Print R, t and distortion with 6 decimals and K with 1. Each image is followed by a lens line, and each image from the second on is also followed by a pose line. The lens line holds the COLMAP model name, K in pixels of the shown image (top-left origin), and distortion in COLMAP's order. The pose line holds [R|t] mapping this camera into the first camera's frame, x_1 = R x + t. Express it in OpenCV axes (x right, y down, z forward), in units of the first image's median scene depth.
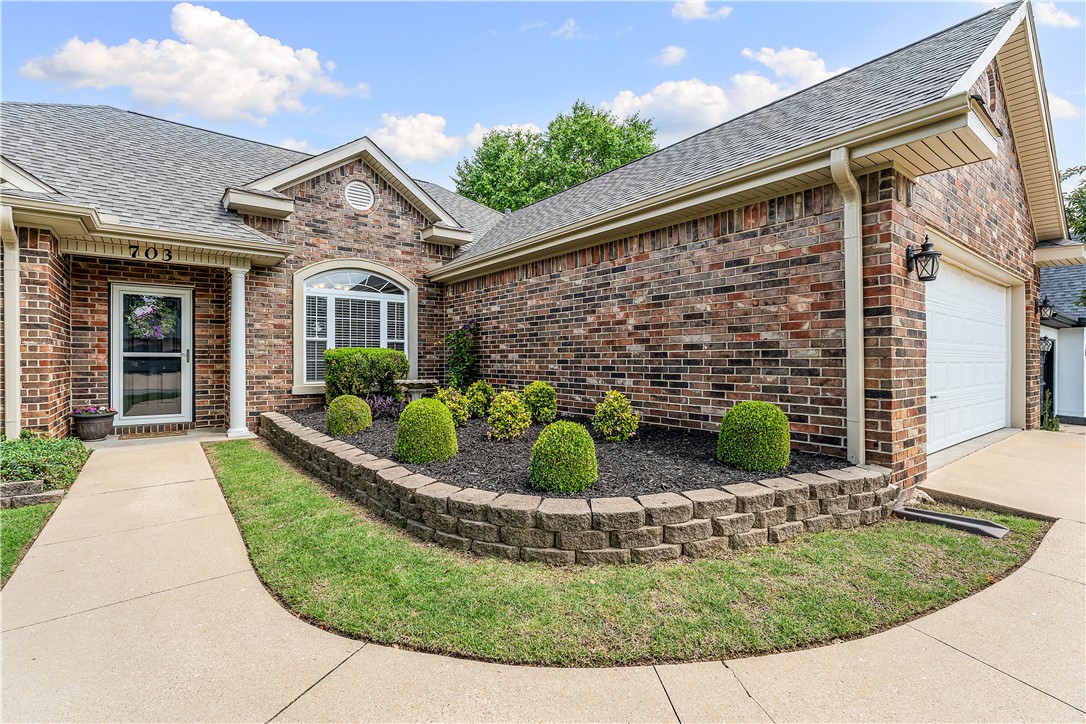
lens RADIAL K [[493.3, 0, 543.8], [0, 493.3, 362.1], [0, 0, 1]] dist [-0.010561, 0.000119]
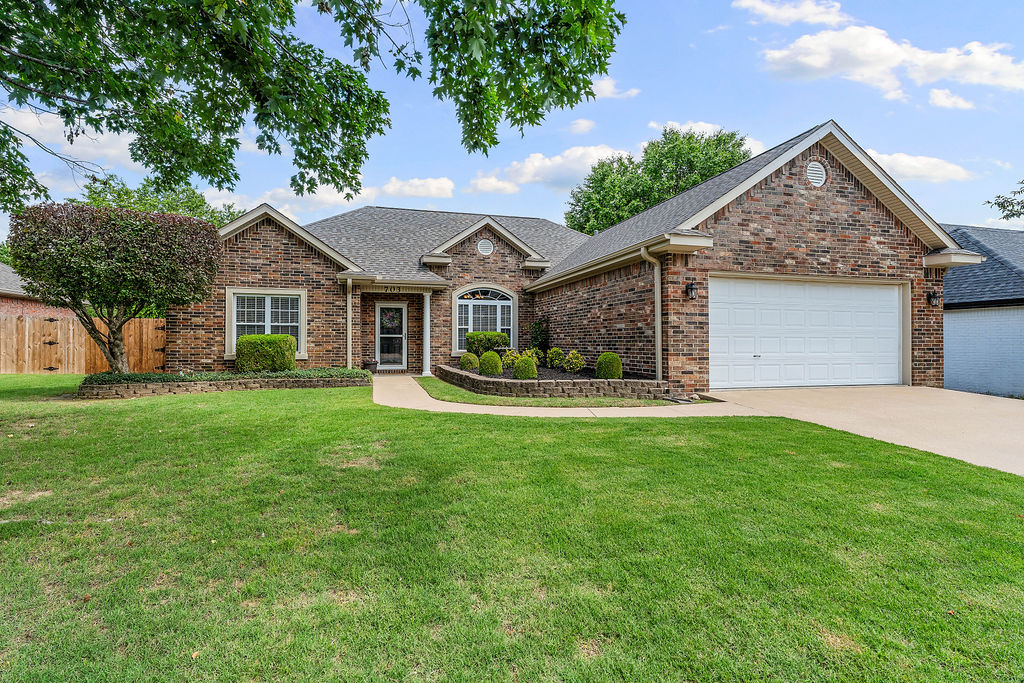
lens RADIAL K [[480.3, 0, 512.0], [0, 480.3, 341.5], [0, 0, 1]] dist [0.000755, 0.000053]
pose [[0.928093, -0.001042, -0.372347, 0.427328], [-0.001115, 0.999984, -0.005577, 0.019379], [0.372347, 0.005591, 0.928077, -0.686165]]
